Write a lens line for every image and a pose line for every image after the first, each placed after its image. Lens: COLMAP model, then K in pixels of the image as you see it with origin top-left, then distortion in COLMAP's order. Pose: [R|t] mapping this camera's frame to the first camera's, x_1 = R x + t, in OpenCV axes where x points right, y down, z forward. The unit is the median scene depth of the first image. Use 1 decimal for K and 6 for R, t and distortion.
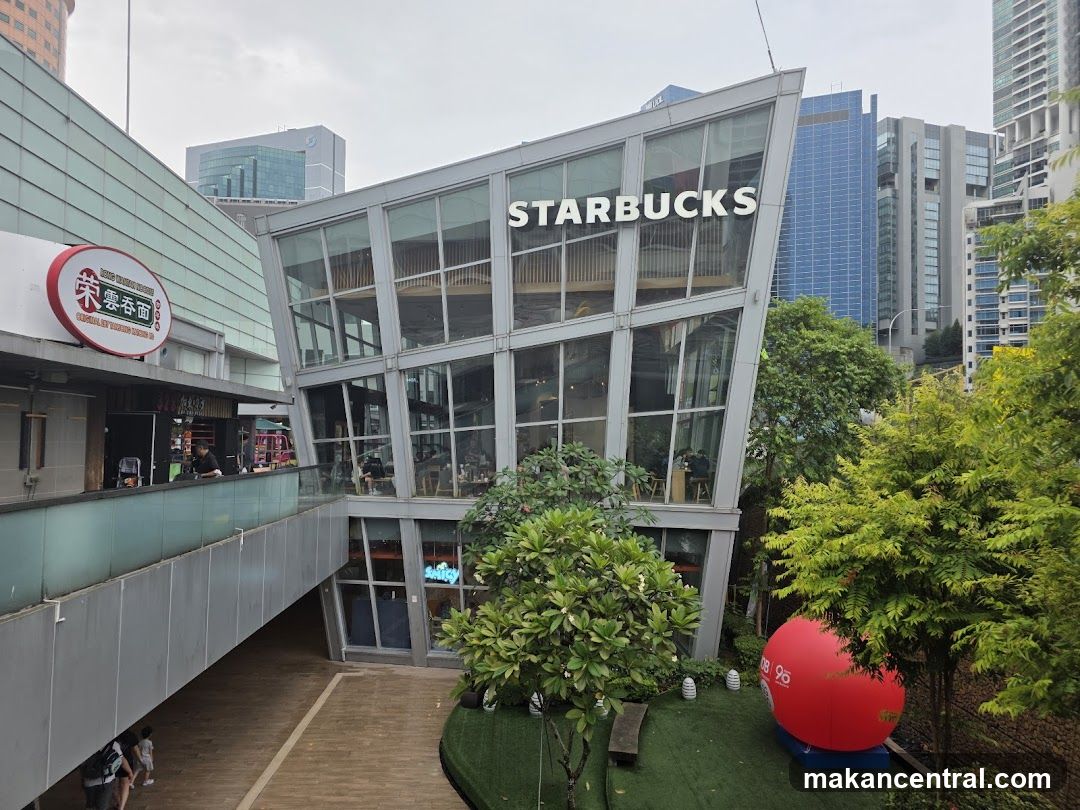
lens RADIAL K [[792.4, 0, 540.4], [0, 792.4, 418.4], [0, 0, 1]] dist [0.066033, -0.071535]
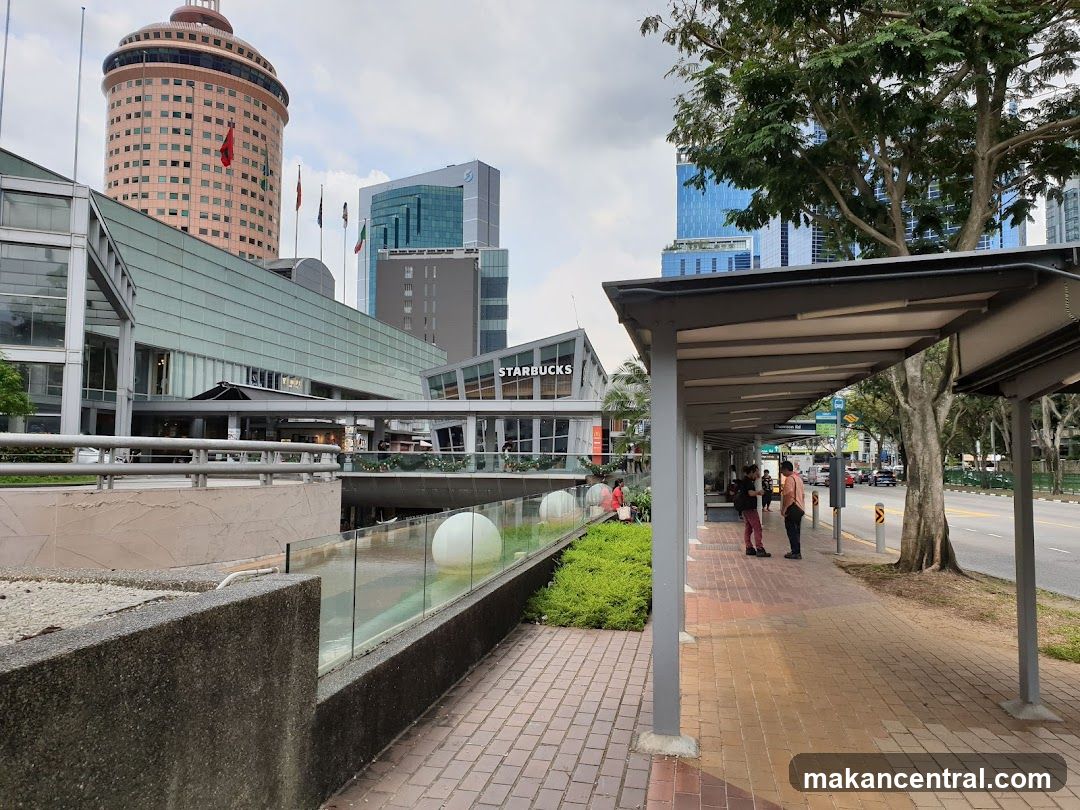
lens RADIAL K [[908.6, 0, 540.0], [0, 908.6, 405.0], [0, 0, 1]] dist [0.007857, -0.001103]
pose [[0.977709, -0.018120, -0.209181, 0.834736], [0.011287, 0.999365, -0.033811, -0.012503], [0.209661, 0.030696, 0.977292, -2.348786]]
